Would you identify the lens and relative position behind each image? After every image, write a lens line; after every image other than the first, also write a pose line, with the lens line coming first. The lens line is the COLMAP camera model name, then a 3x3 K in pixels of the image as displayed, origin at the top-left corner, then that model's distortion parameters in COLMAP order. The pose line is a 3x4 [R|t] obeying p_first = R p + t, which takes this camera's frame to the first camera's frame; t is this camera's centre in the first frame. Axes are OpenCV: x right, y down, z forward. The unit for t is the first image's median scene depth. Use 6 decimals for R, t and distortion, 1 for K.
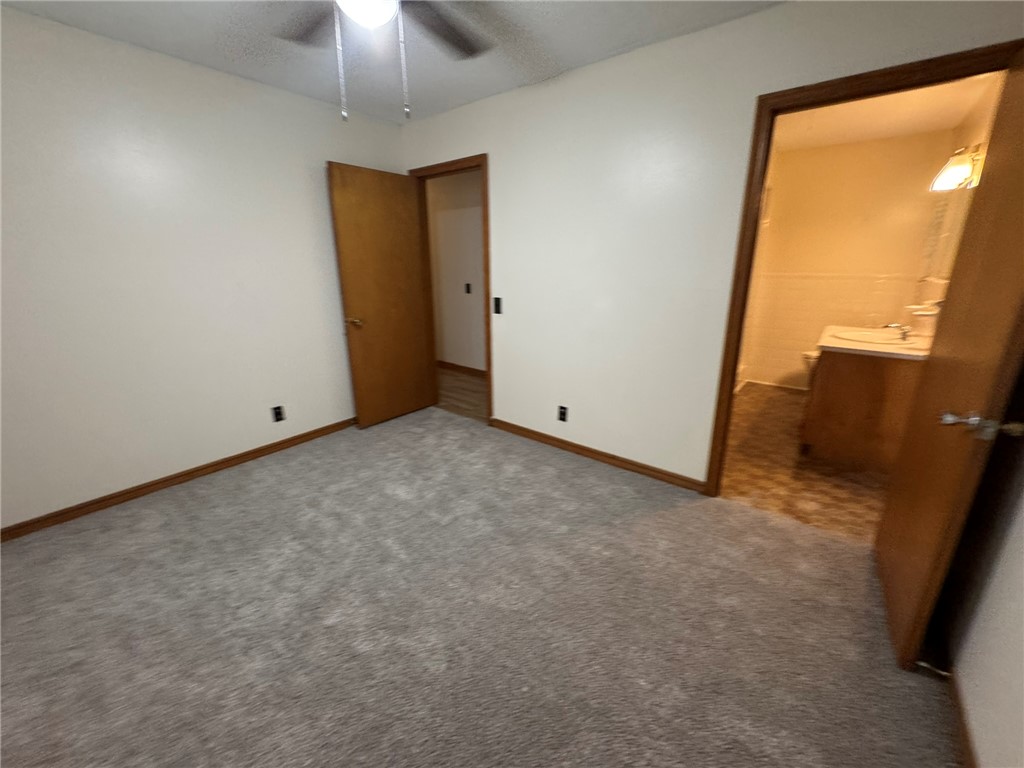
lens RADIAL K [[408.8, 0, 510.7], [0, 408.8, 382.1], [0, 0, 1]] dist [-0.003714, 0.000405]
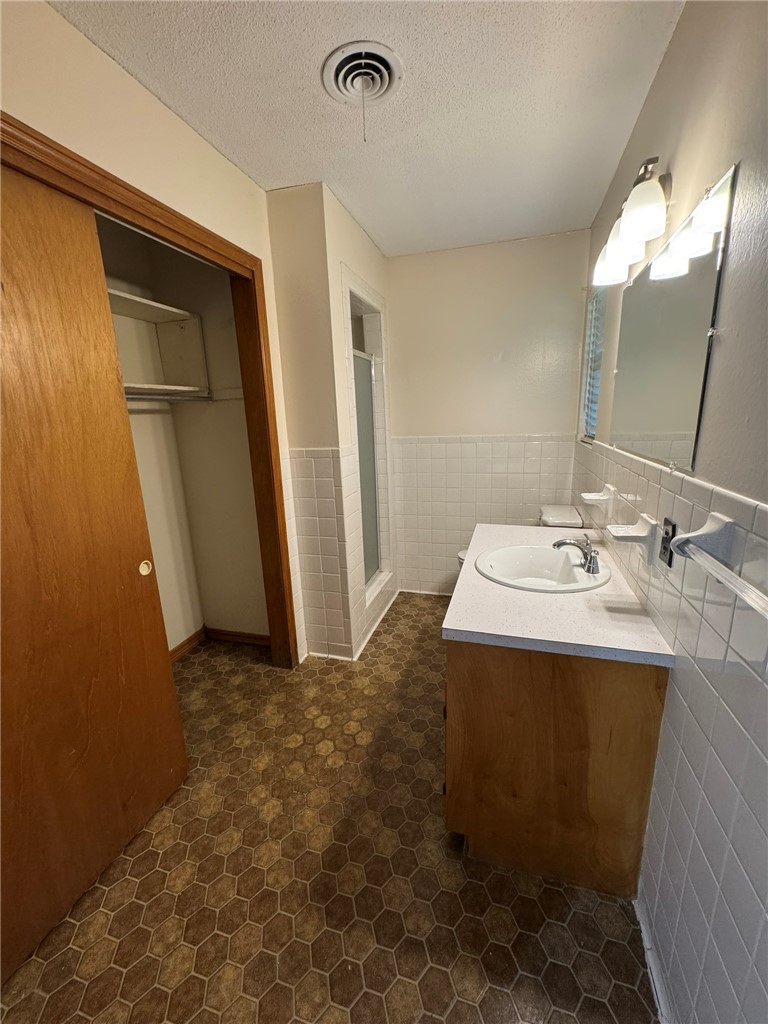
lens RADIAL K [[408.8, 0, 384.0], [0, 408.8, 512.0], [0, 0, 1]] dist [-0.003714, 0.000405]
pose [[0.926004, -0.117484, 0.358769, 0.412127], [0.140086, 0.989426, -0.037569, -0.144733], [-0.350561, 0.085047, 0.932670, 0.456976]]
